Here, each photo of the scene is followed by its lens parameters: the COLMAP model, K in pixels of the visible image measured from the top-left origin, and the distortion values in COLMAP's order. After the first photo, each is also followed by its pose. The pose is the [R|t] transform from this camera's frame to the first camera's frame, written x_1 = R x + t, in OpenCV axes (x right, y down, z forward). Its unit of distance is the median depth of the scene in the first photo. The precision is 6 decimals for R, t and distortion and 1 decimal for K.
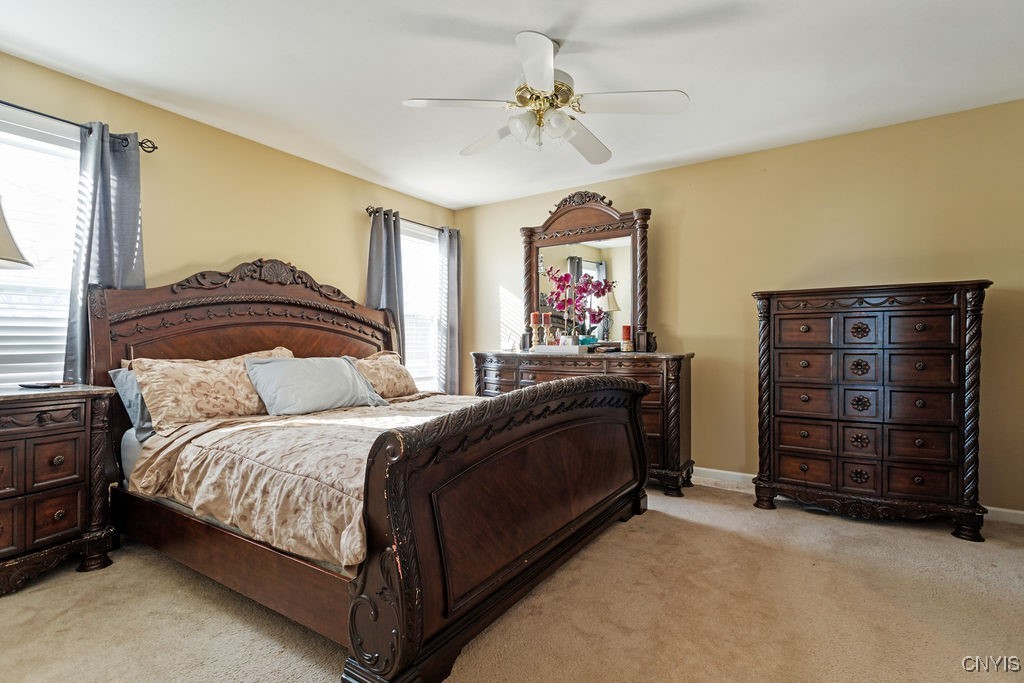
lens RADIAL K [[485.2, 0, 512.0], [0, 485.2, 341.5], [0, 0, 1]] dist [0.000618, 0.000371]
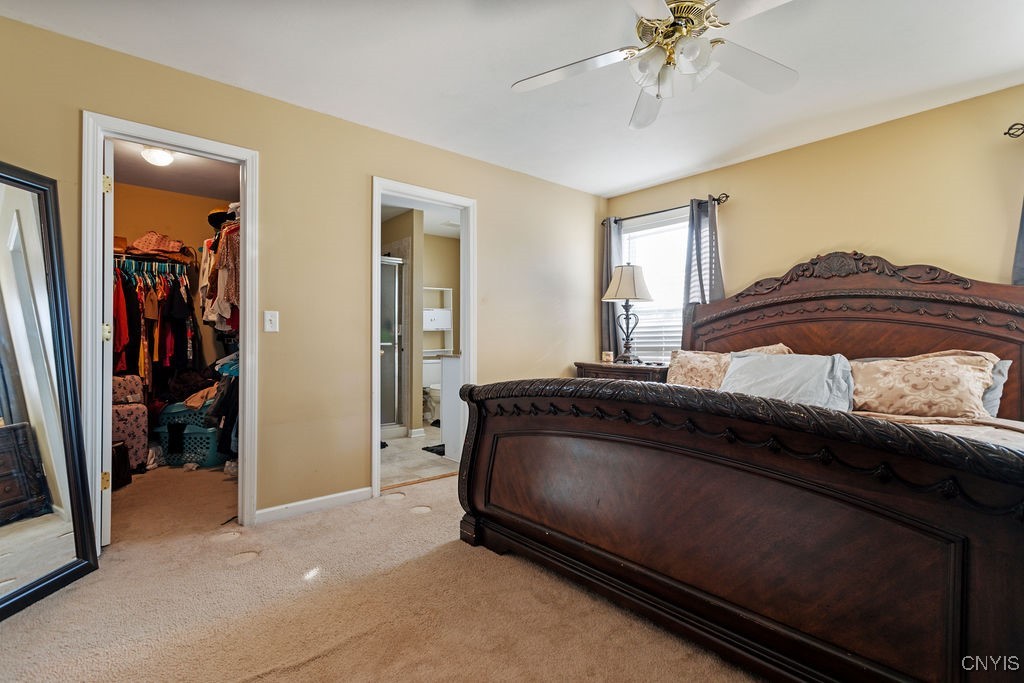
lens RADIAL K [[485.2, 0, 512.0], [0, 485.2, 341.5], [0, 0, 1]] dist [0.000618, 0.000371]
pose [[-0.289486, 0.006811, -0.957158, 0.641462], [0.011526, 0.999927, 0.003629, -0.003332], [0.957113, -0.009982, -0.289543, 0.695015]]
